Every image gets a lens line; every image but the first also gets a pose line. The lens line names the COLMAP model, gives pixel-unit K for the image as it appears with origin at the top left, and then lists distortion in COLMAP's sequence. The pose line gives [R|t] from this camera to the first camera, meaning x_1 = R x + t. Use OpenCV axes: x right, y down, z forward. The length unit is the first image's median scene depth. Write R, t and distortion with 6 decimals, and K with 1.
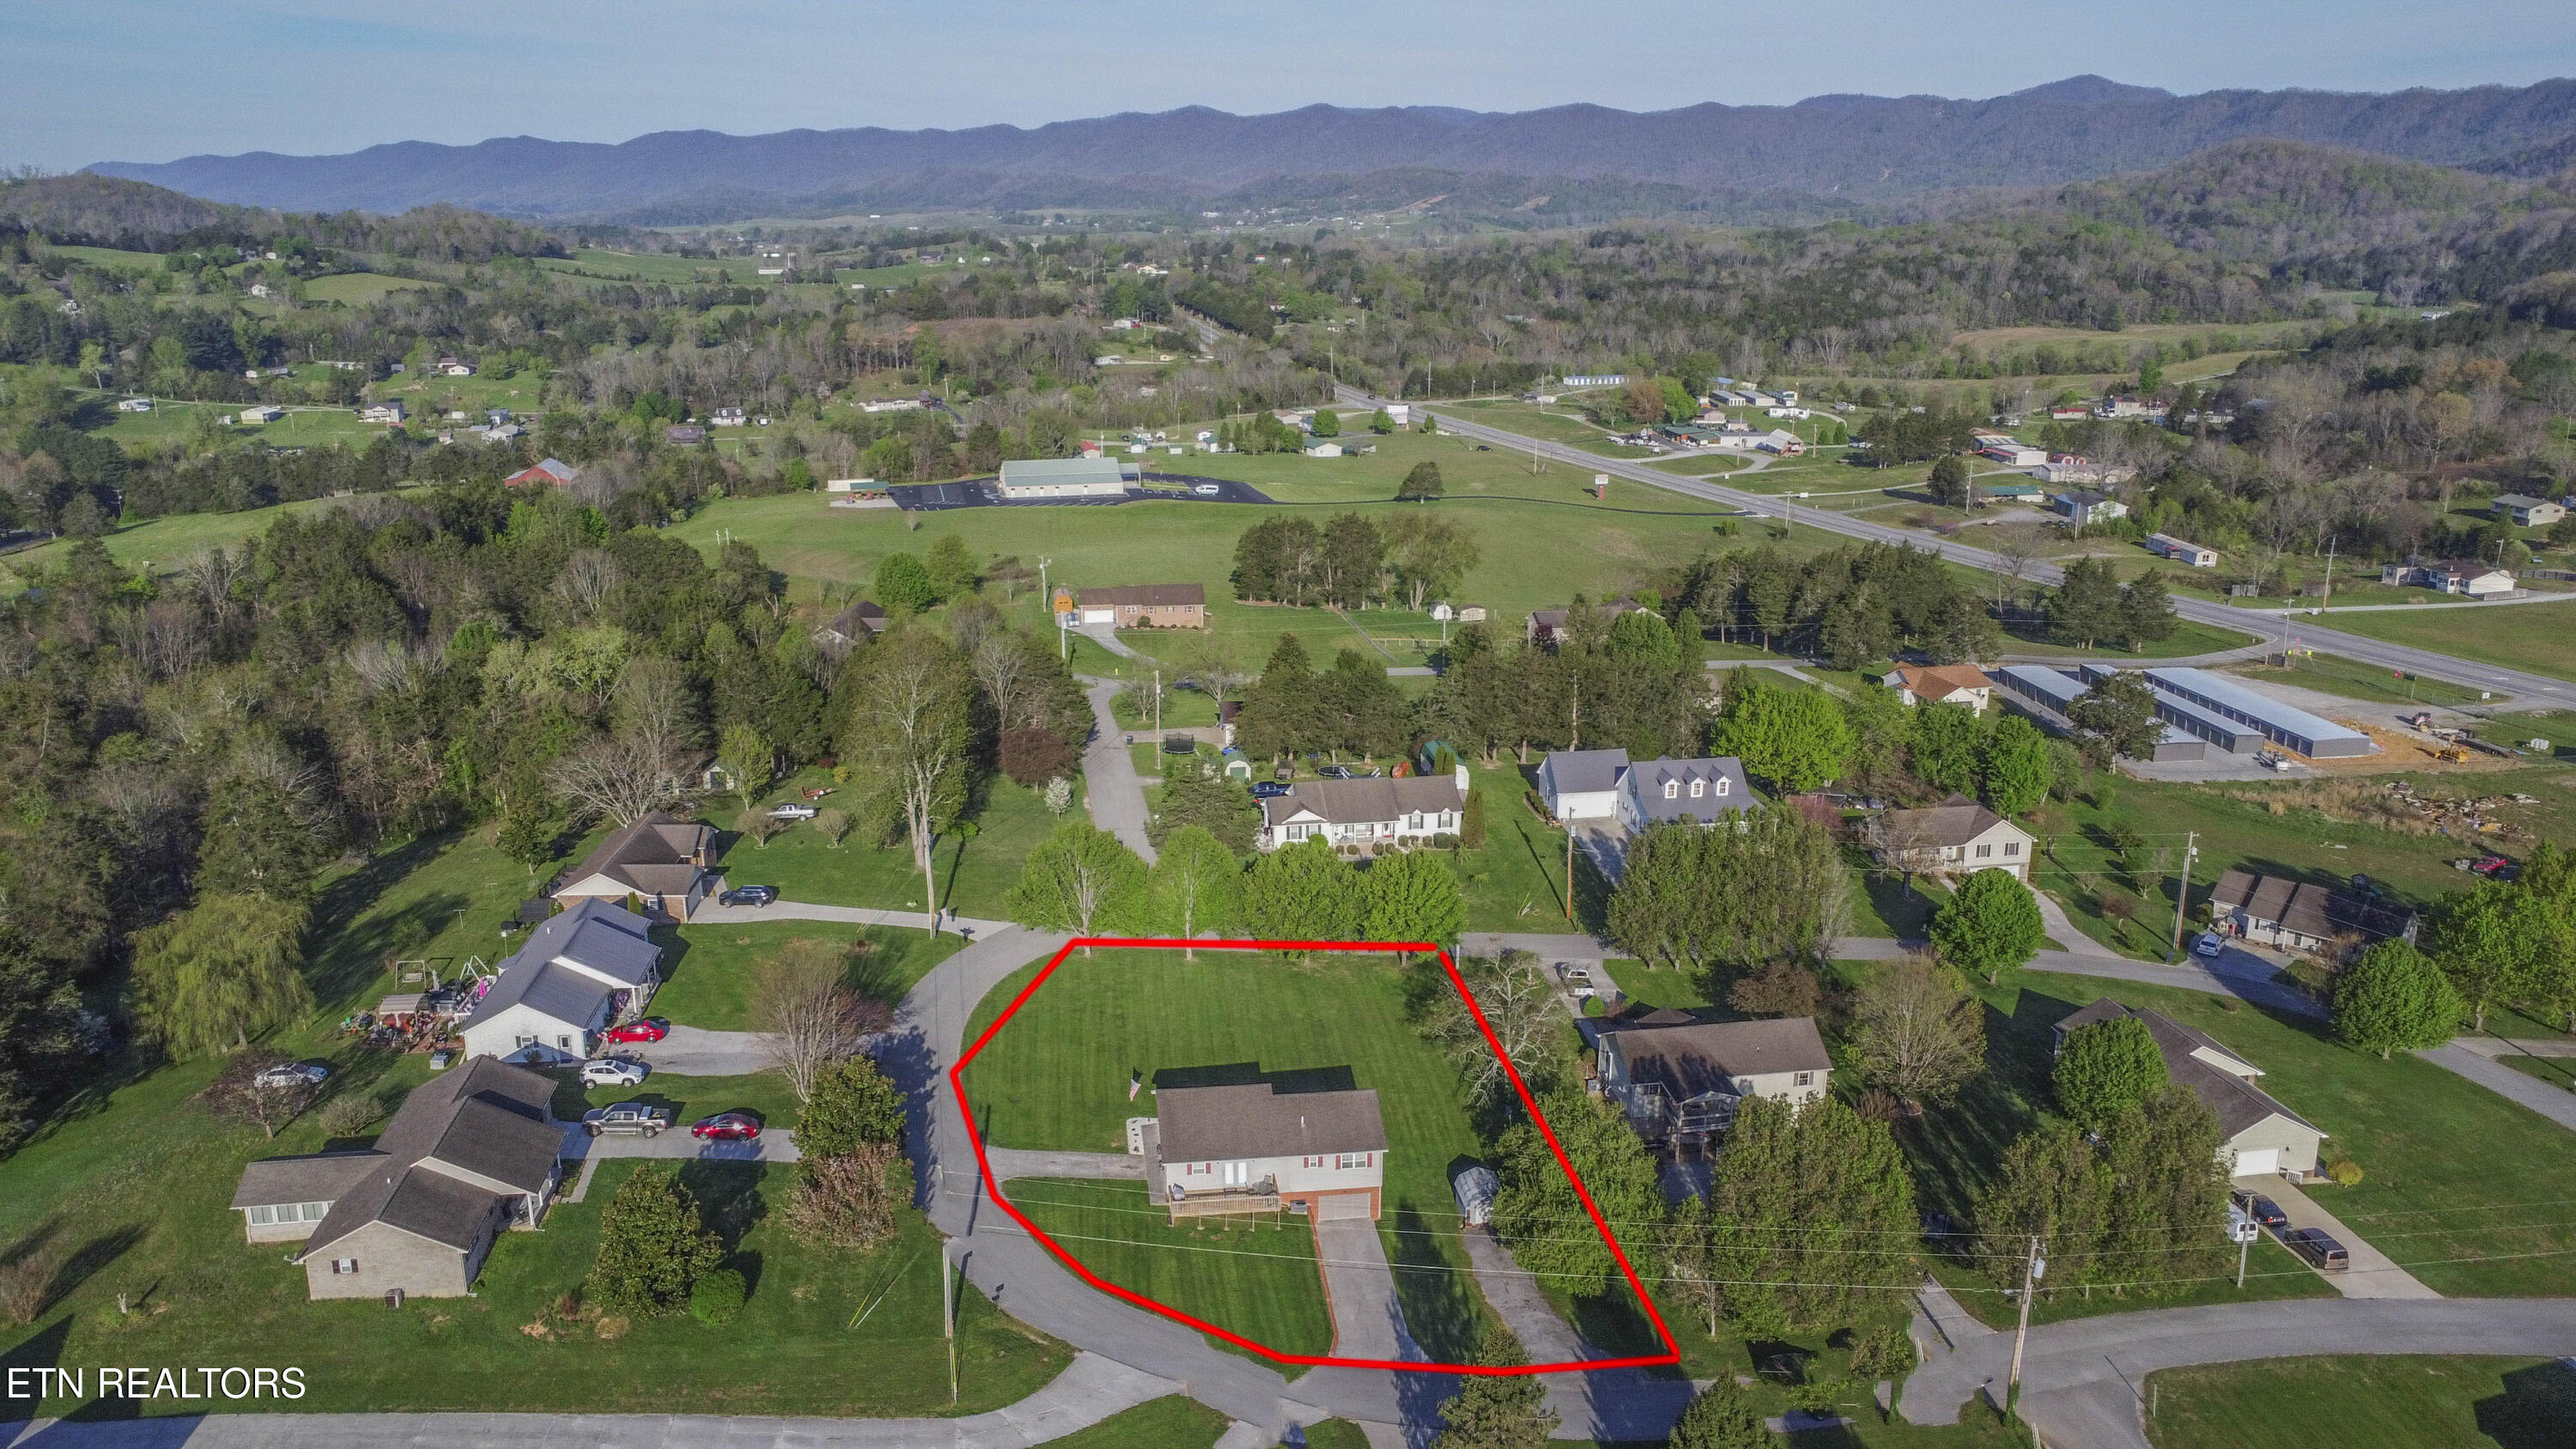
lens RADIAL K [[1955.6, 0, 1291.8], [0, 1955.6, 731.9], [0, 0, 1]] dist [-0.173598, 0.304929]
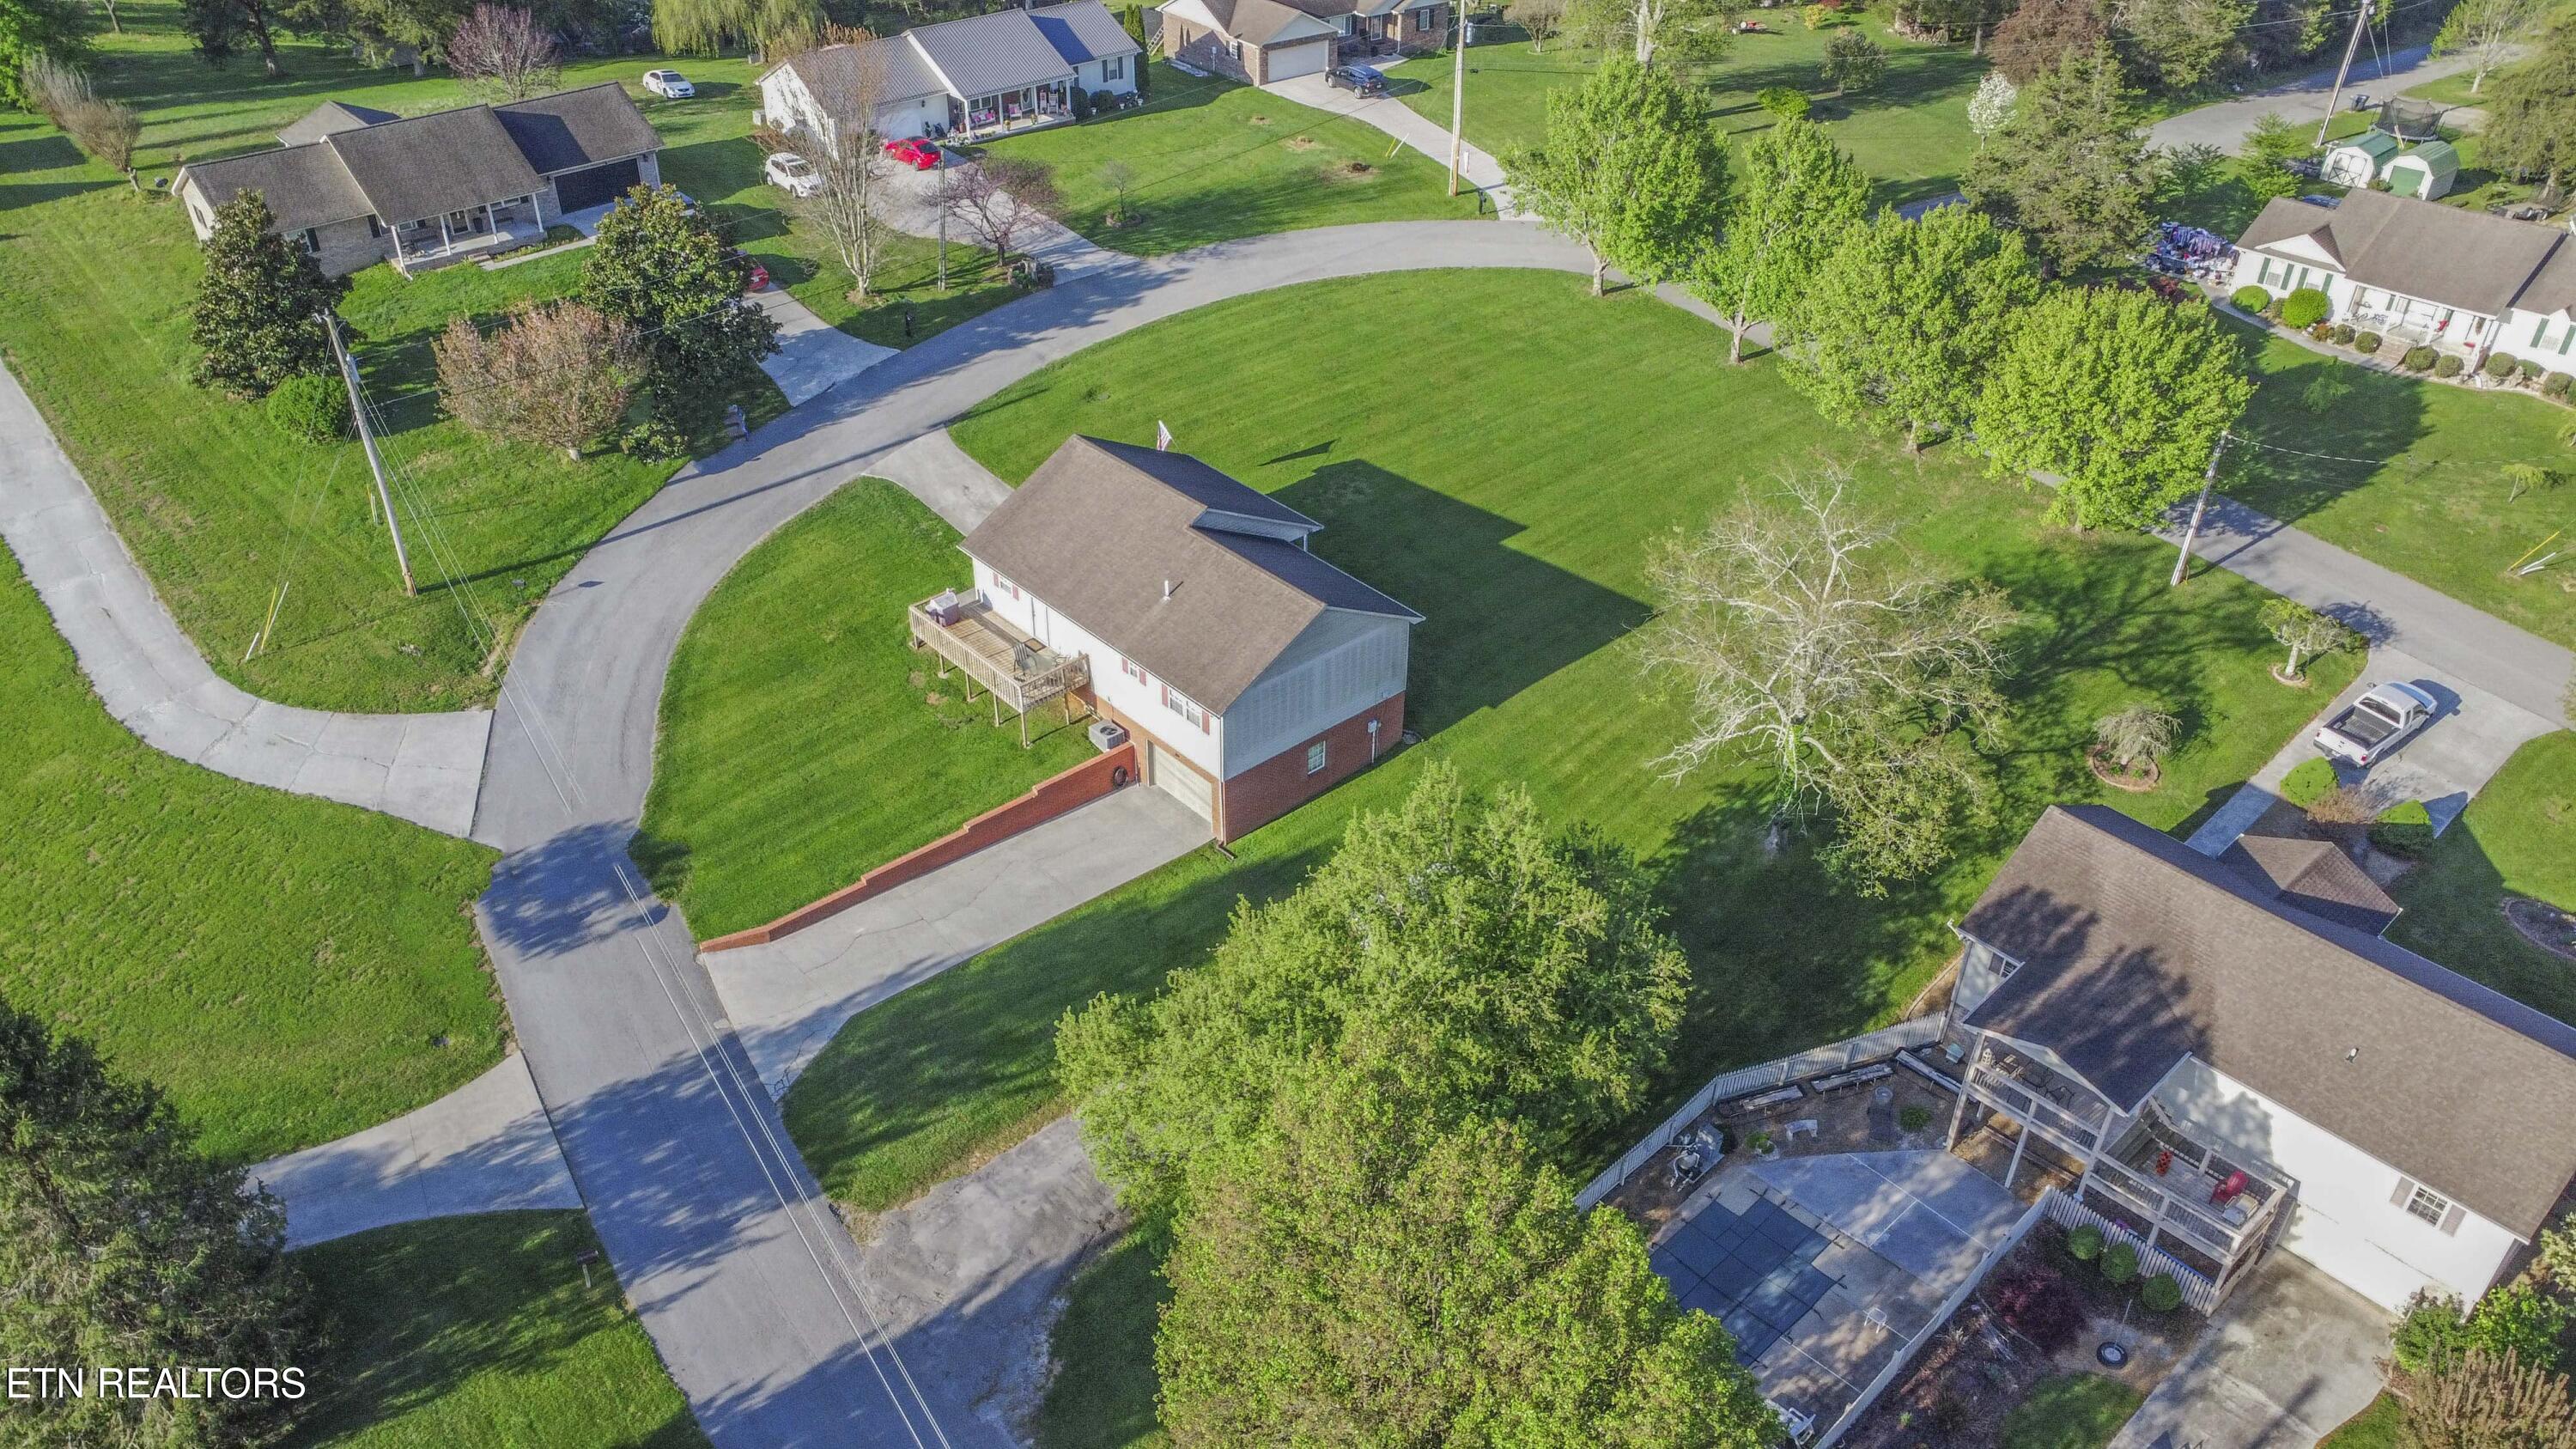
lens RADIAL K [[1955.6, 0, 1291.8], [0, 1955.6, 731.9], [0, 0, 1]] dist [-0.173598, 0.304929]
pose [[0.548380, 0.468541, -0.692639, 0.351852], [-0.230224, 0.880871, 0.413598, 0.011840], [0.803913, -0.067347, 0.590921, 0.646520]]
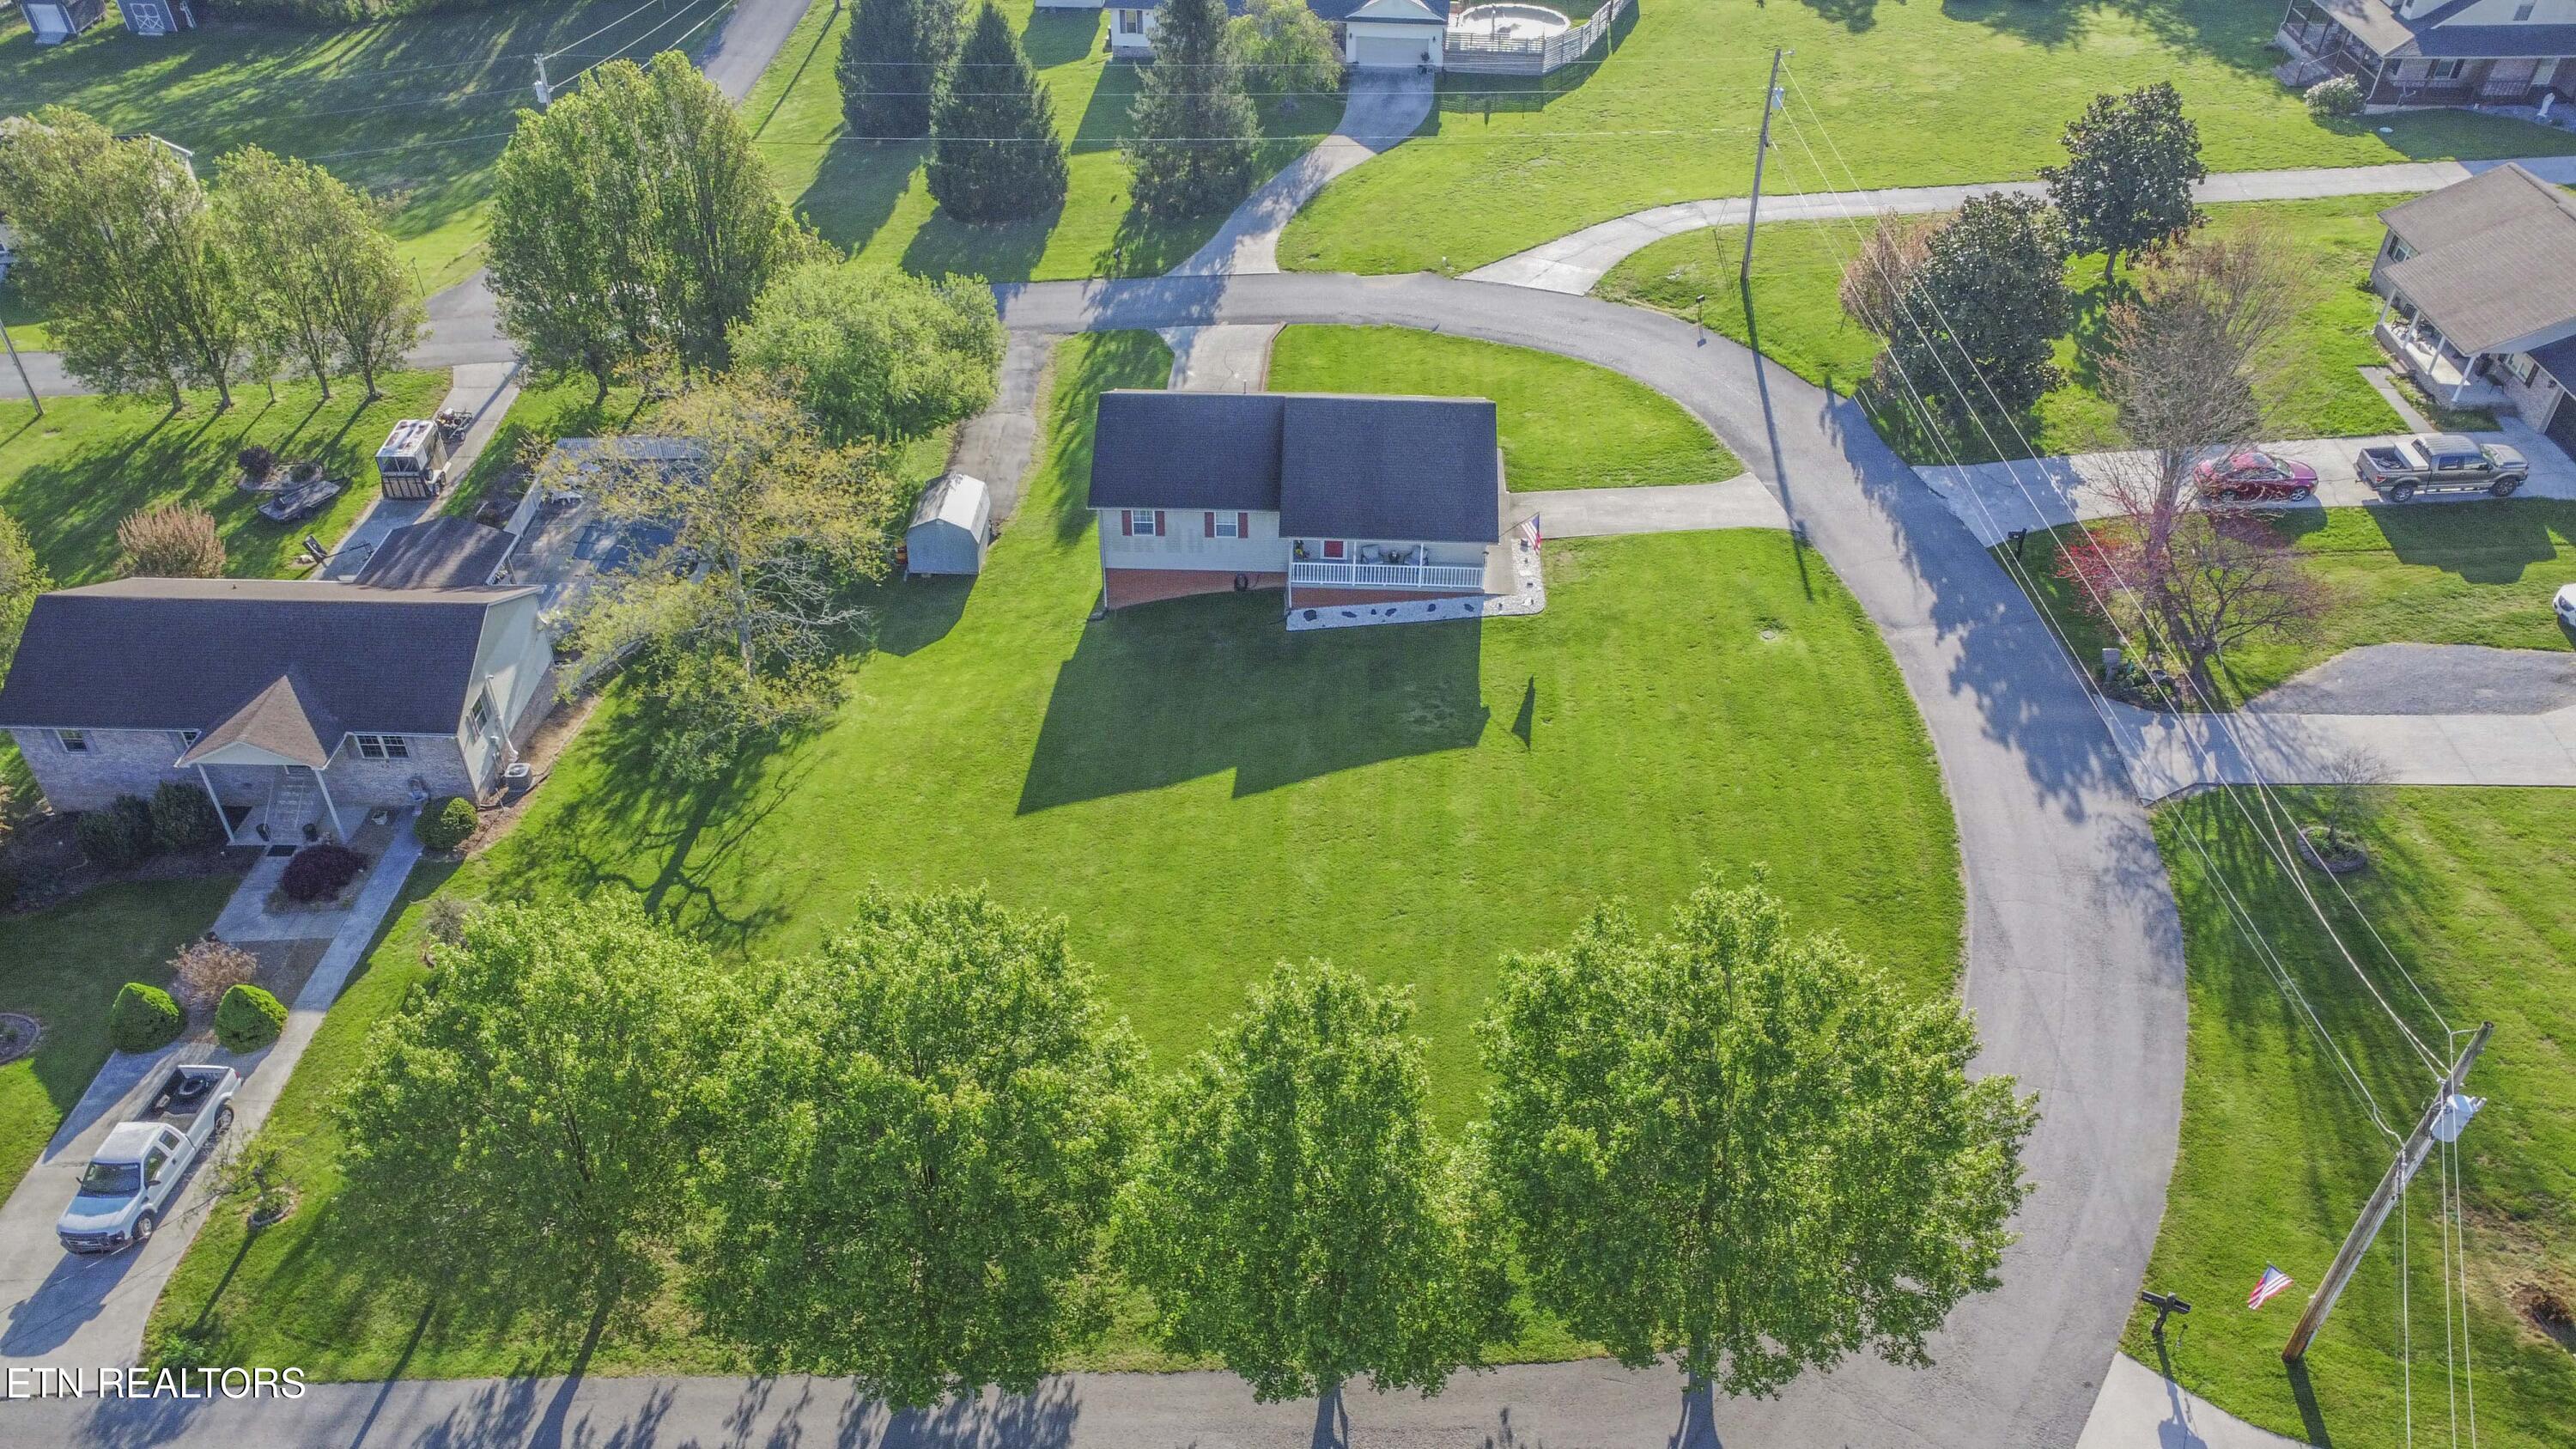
lens RADIAL K [[1955.6, 0, 1291.8], [0, 1955.6, 731.9], [0, 0, 1]] dist [-0.173598, 0.304929]
pose [[-0.981456, -0.124586, 0.145677, -0.092062], [0.042634, 0.599064, 0.799565, -0.185337], [-0.186885, 0.790949, -0.582644, 1.267334]]
